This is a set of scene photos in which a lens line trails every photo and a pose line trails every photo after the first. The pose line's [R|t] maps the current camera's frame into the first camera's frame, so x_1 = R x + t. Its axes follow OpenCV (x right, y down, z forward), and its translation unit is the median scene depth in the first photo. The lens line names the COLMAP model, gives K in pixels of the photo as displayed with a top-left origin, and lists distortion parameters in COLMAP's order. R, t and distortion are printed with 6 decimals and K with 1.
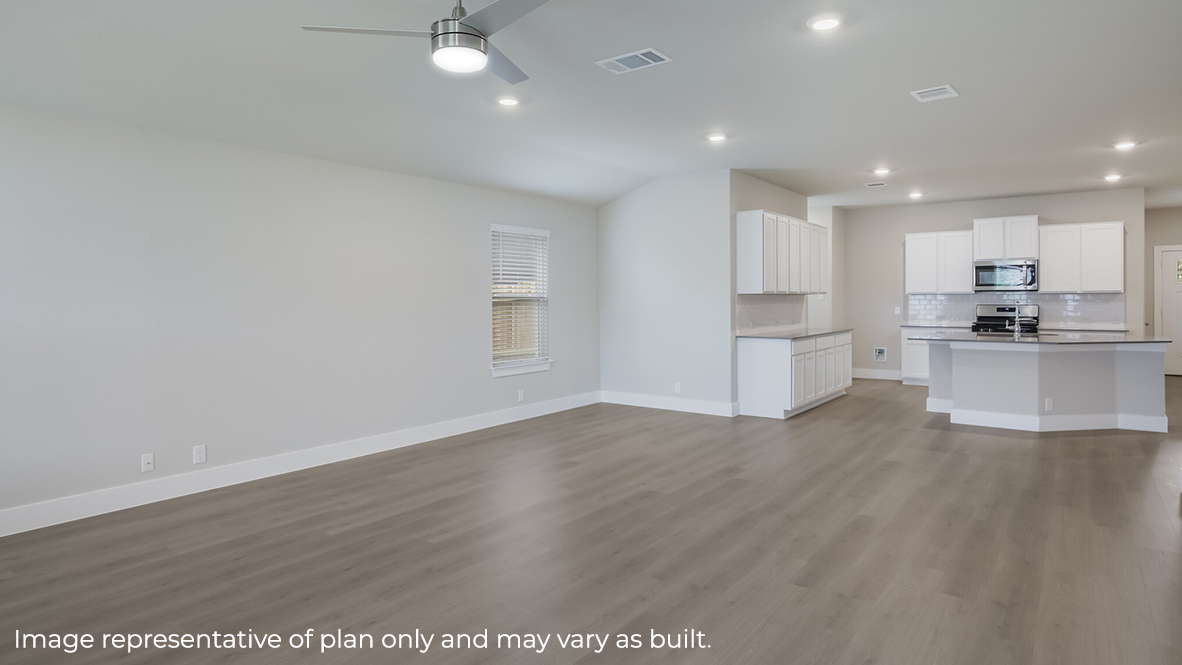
lens RADIAL K [[704.6, 0, 570.6], [0, 704.6, 306.4], [0, 0, 1]] dist [0.004002, -0.003202]
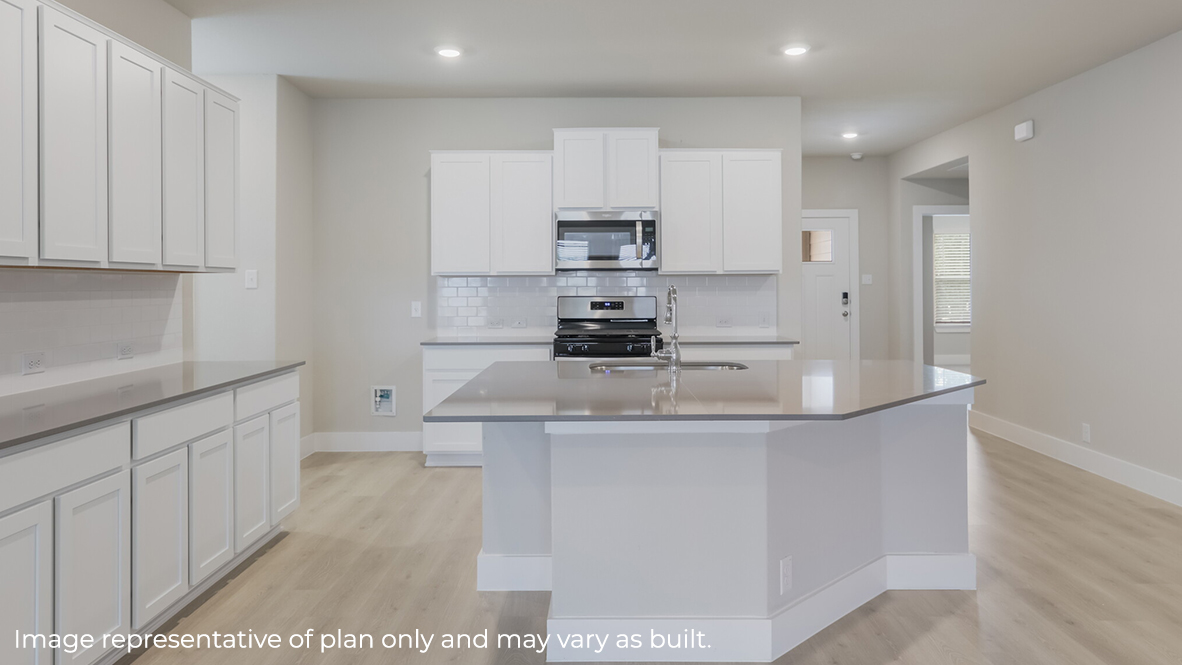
lens RADIAL K [[704.6, 0, 577.3], [0, 704.6, 282.3], [0, 0, 1]] dist [0.004002, -0.003202]
pose [[0.810309, 0.004842, 0.585982, 0.293989], [0.007584, 0.999795, -0.018750, -0.003148], [-0.585953, 0.019637, 0.810107, 0.593316]]
